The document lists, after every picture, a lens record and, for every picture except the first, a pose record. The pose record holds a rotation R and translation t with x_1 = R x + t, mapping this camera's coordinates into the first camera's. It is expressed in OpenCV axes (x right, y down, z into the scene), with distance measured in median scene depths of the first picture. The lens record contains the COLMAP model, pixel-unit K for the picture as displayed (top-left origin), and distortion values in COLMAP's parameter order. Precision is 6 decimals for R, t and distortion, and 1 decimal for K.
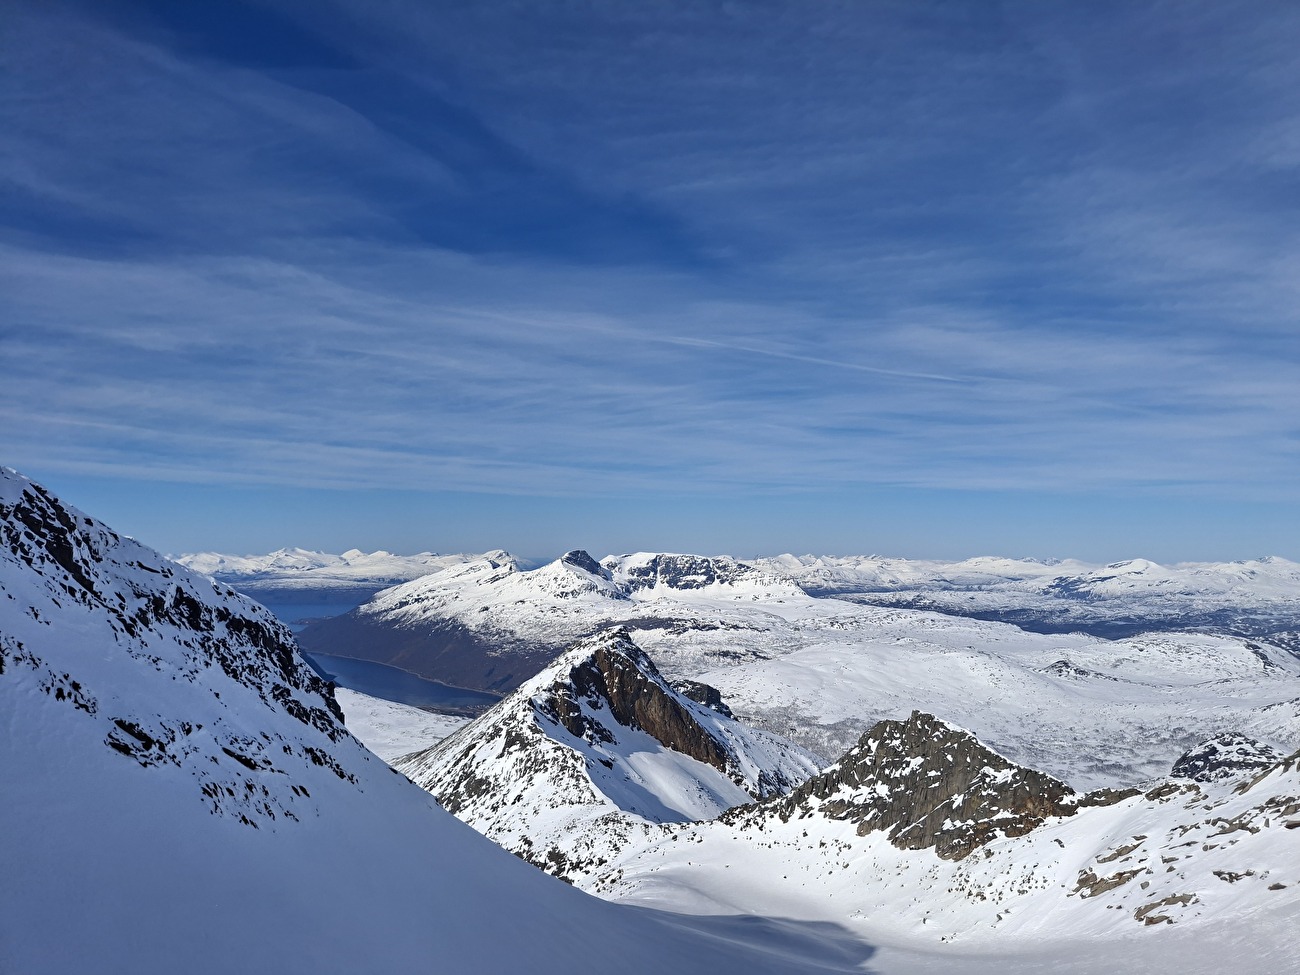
lens RADIAL K [[889.6, 0, 656.0], [0, 889.6, 483.8], [0, 0, 1]] dist [0.023617, -0.082215]
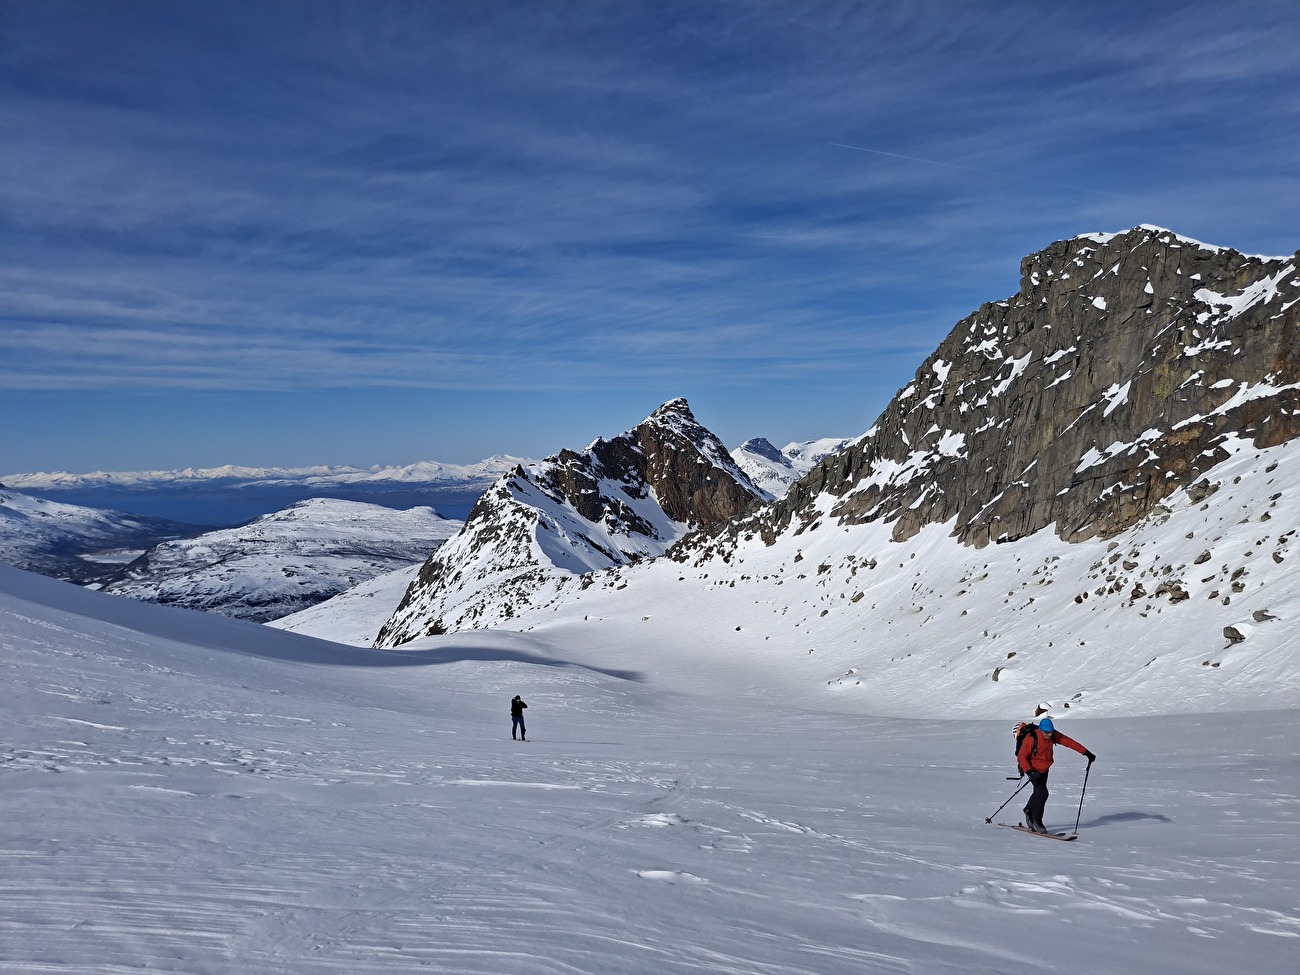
lens RADIAL K [[889.6, 0, 656.0], [0, 889.6, 483.8], [0, 0, 1]] dist [0.023617, -0.082215]
pose [[0.974705, -0.024304, -0.222169, 0.203322], [0.046964, 0.994148, 0.097288, 0.305110], [0.218504, -0.105261, 0.970142, 0.517200]]
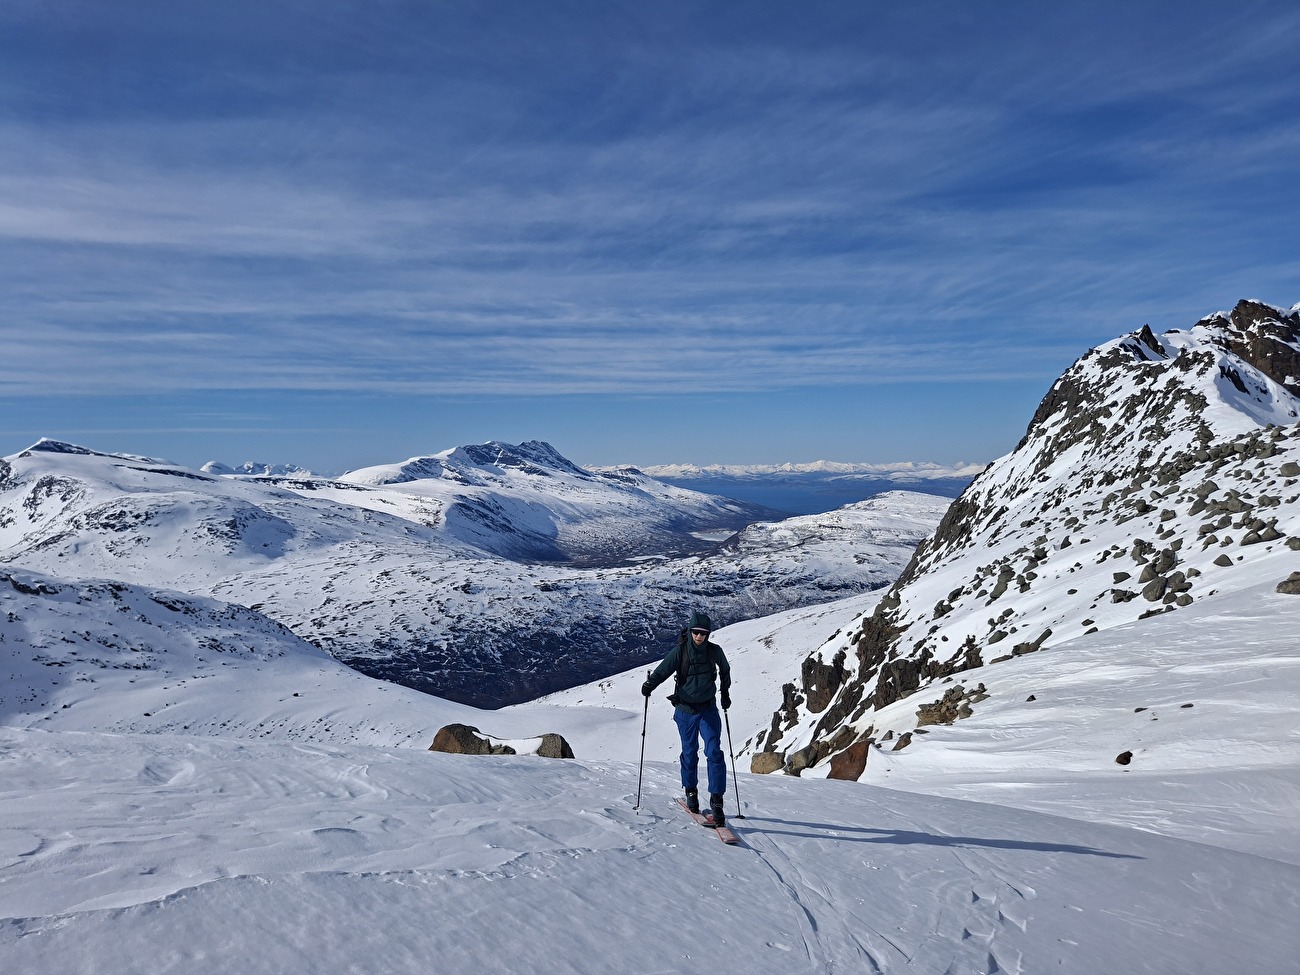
lens RADIAL K [[889.6, 0, 656.0], [0, 889.6, 483.8], [0, 0, 1]] dist [0.023617, -0.082215]
pose [[0.654622, -0.003148, -0.755950, 0.001605], [0.074143, 0.995437, 0.060060, 0.429486], [0.752312, -0.095365, 0.651869, 0.975756]]
